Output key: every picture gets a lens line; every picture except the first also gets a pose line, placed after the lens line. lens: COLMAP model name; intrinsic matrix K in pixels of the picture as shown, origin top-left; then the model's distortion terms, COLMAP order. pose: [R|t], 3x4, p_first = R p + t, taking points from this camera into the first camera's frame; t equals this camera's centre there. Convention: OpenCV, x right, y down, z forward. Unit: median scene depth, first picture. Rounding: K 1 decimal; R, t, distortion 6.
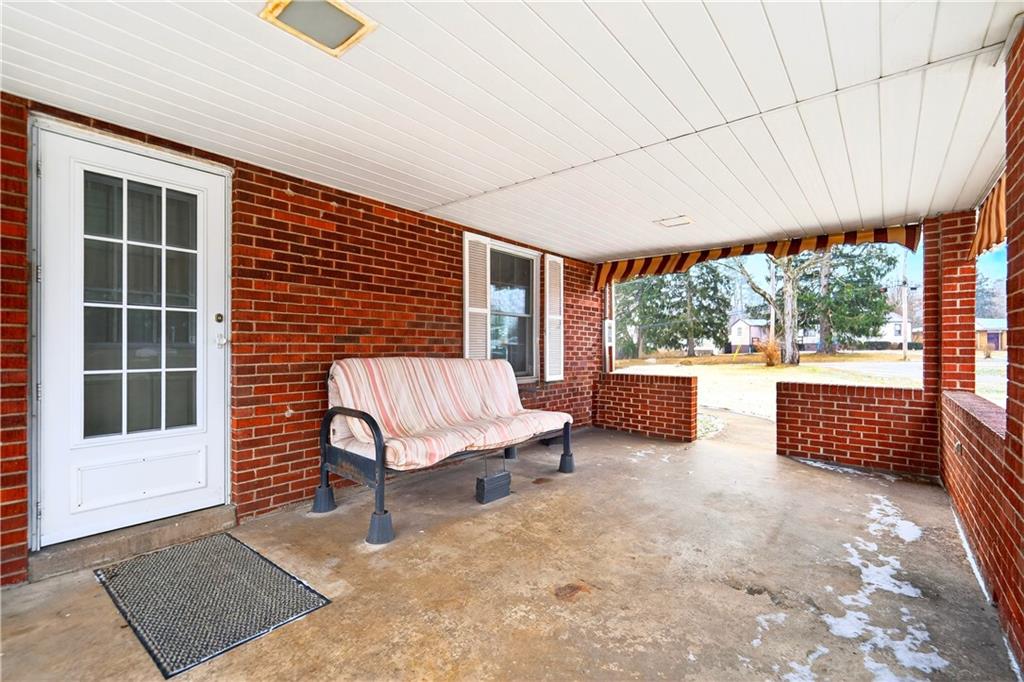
lens RADIAL K [[454.5, 0, 514.4], [0, 454.5, 344.5], [0, 0, 1]] dist [-0.001239, -0.000703]
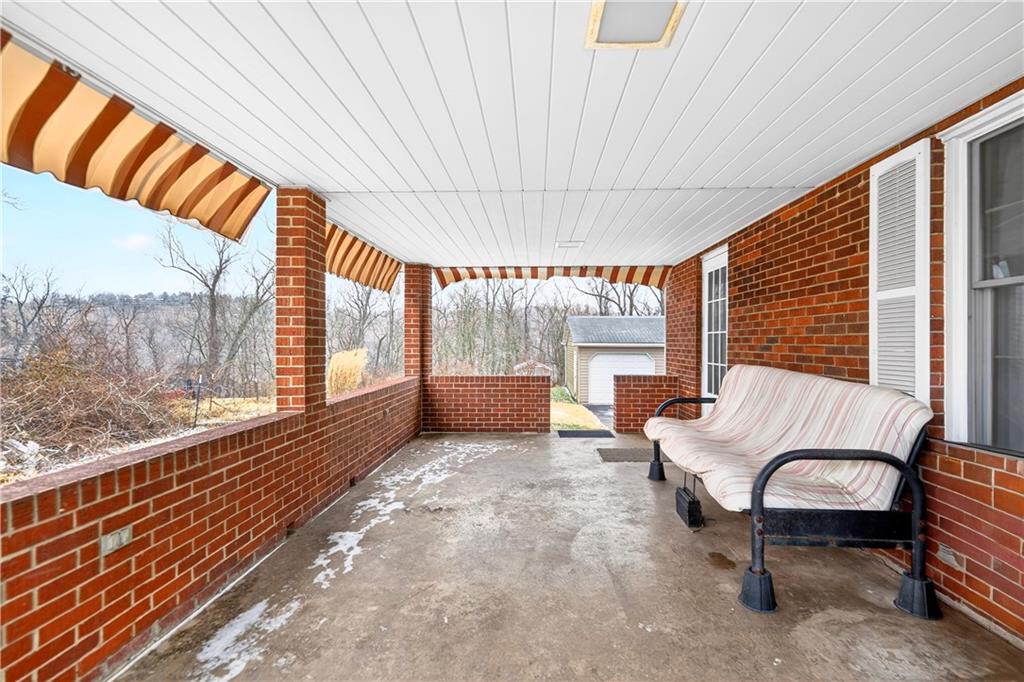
lens RADIAL K [[454.5, 0, 514.4], [0, 454.5, 344.5], [0, 0, 1]] dist [-0.001239, -0.000703]
pose [[-0.805543, -0.000833, -0.592537, 1.016130], [0.000432, 0.999998, -0.001993, -0.024605], [0.592537, -0.001861, -0.805541, 1.971190]]
